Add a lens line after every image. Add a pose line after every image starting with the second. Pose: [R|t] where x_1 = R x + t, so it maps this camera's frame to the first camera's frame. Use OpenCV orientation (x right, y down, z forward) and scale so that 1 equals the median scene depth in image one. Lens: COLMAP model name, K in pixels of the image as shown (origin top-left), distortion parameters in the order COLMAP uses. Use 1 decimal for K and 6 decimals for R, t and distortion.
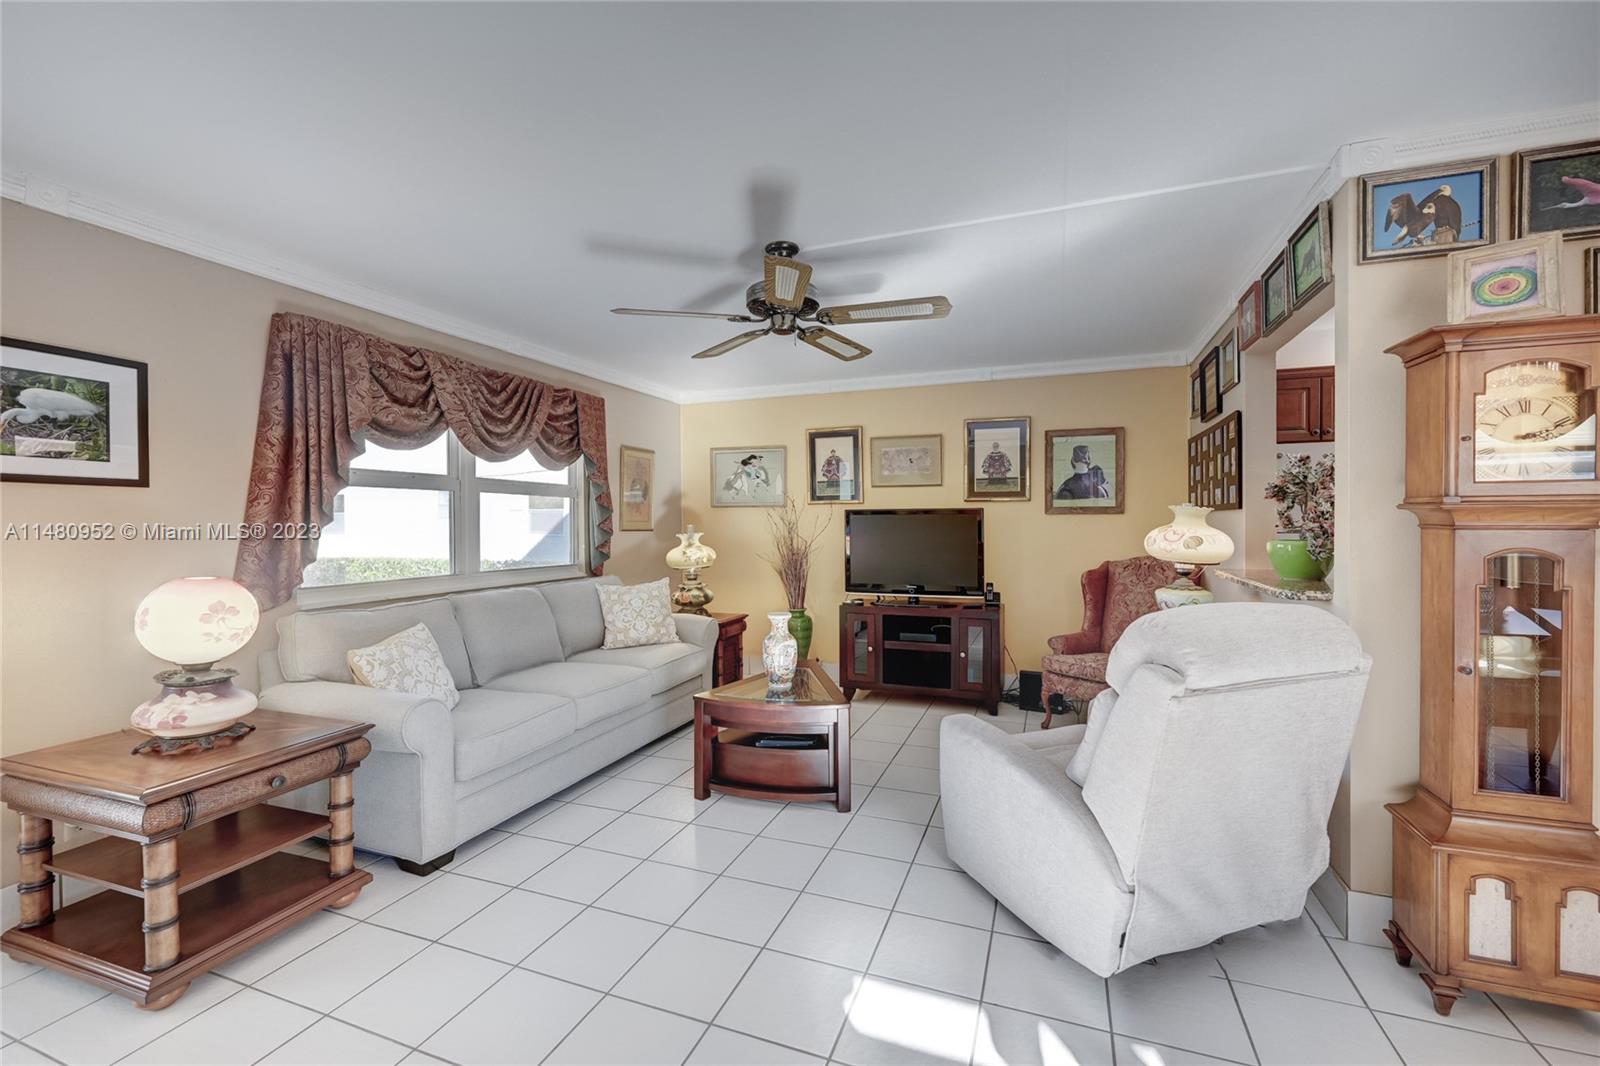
lens RADIAL K [[627.9, 0, 800.5], [0, 627.9, 525.3], [0, 0, 1]] dist [0.000020, 0.000091]
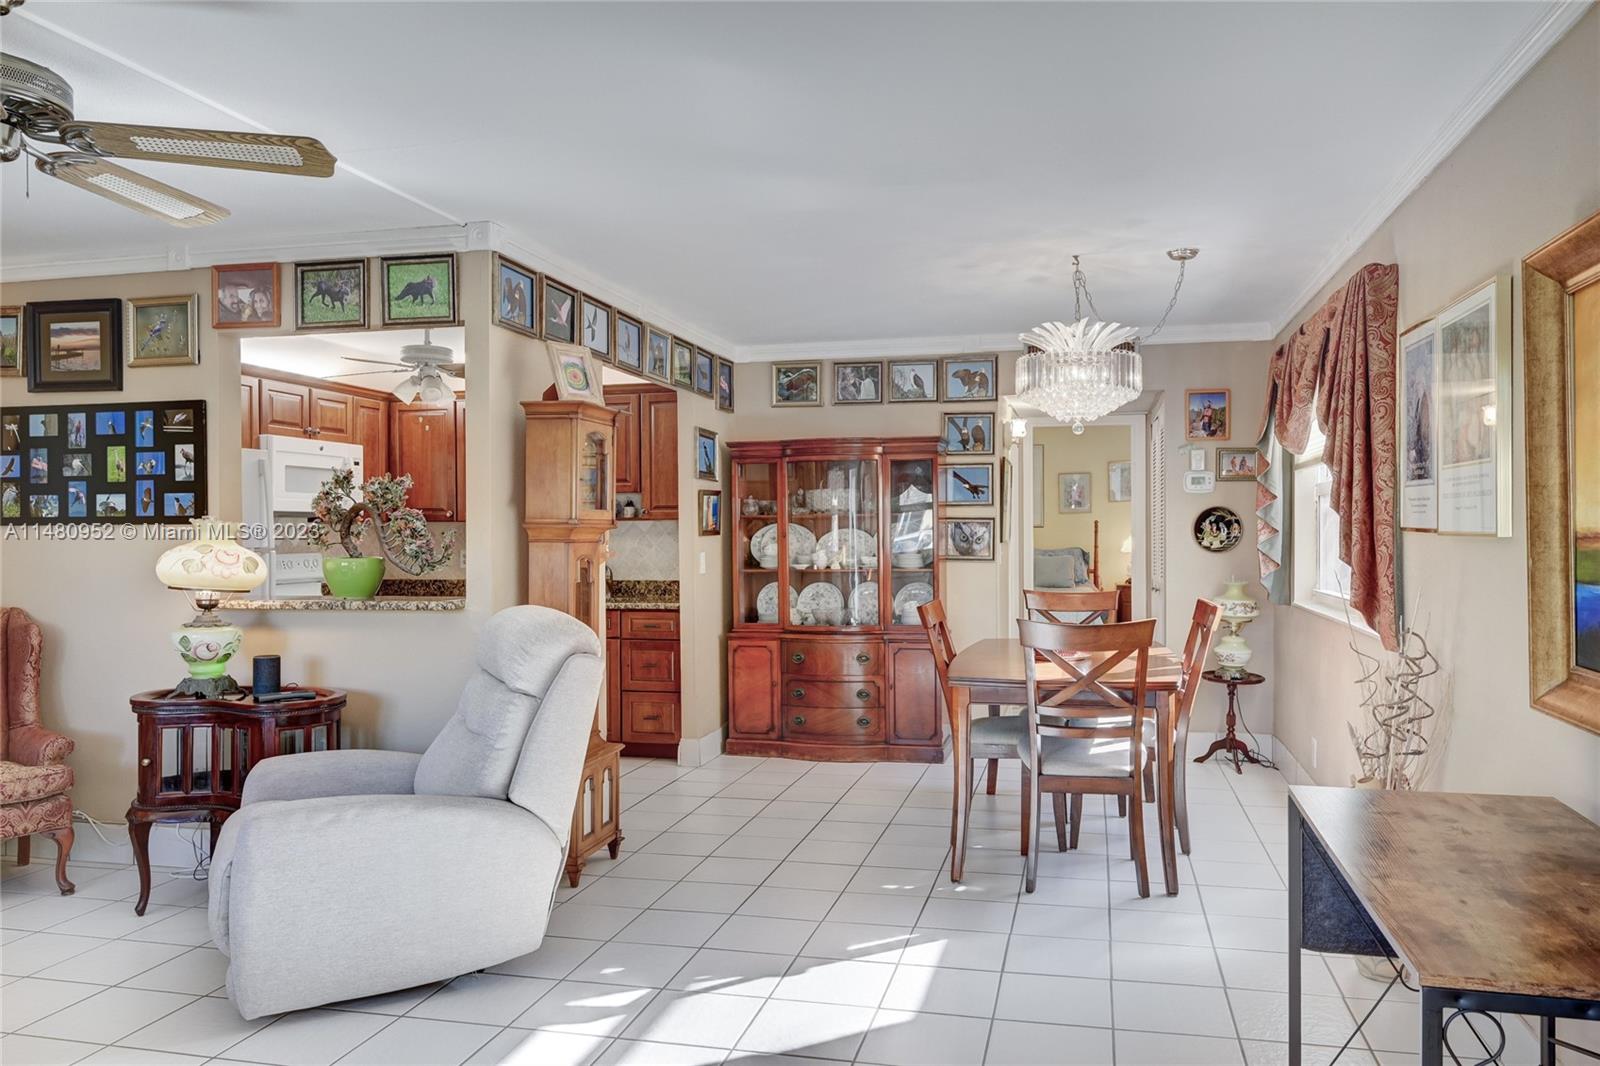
lens RADIAL K [[1190.4, 0, 800.0], [0, 1190.4, 533.0], [0, 0, 1]] dist [-0.003576, 0.000000]
pose [[-0.107644, 0.004023, 0.994181, -0.599400], [0.012465, 0.999919, -0.002696, -0.000391], [-0.994111, 0.012102, -0.107686, 0.278307]]
